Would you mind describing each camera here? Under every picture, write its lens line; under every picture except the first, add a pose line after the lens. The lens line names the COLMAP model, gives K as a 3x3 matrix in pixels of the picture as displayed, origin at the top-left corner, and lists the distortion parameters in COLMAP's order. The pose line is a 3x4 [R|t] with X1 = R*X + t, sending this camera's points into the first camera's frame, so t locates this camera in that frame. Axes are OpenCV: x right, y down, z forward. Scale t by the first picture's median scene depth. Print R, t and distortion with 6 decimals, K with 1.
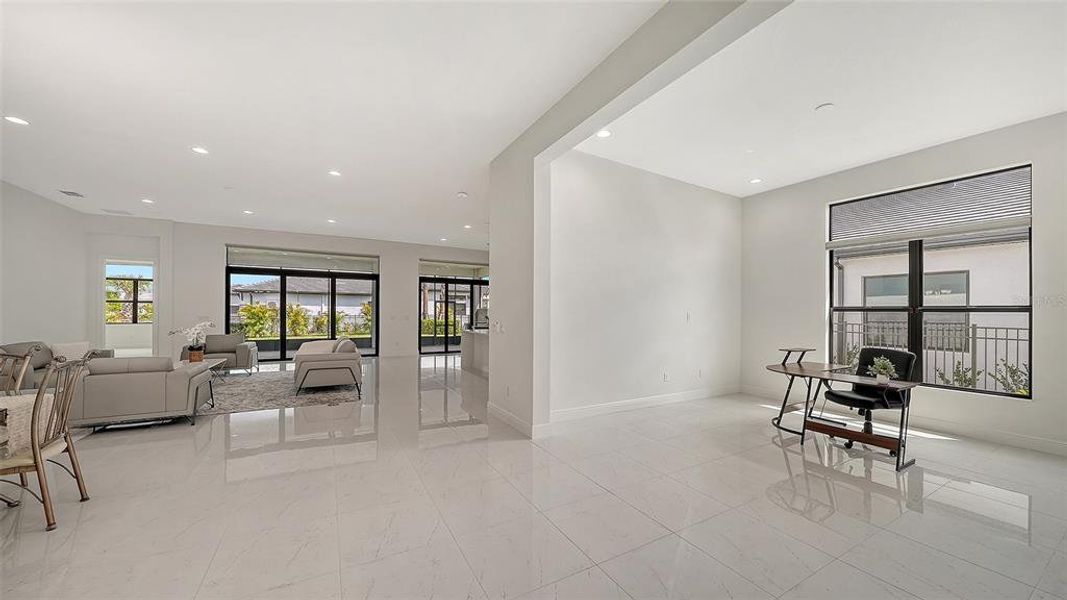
lens RADIAL K [[373.7, 0, 533.9], [0, 373.7, 309.8], [0, 0, 1]] dist [-0.002214, -0.000338]
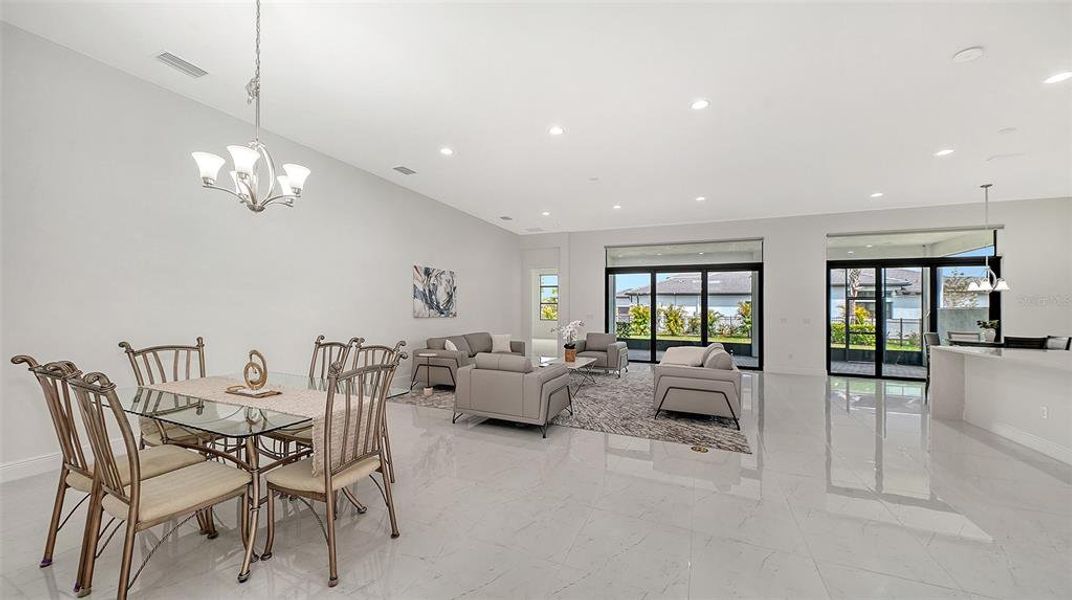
lens RADIAL K [[369.5, 0, 536.1], [0, 369.5, 314.6], [0, 0, 1]] dist [-0.009190, -0.000117]
pose [[0.597552, 0.006013, -0.801808, -0.172023], [0.001417, 0.999962, 0.008555, 0.009382], [0.801829, -0.006248, 0.597521, 0.346150]]
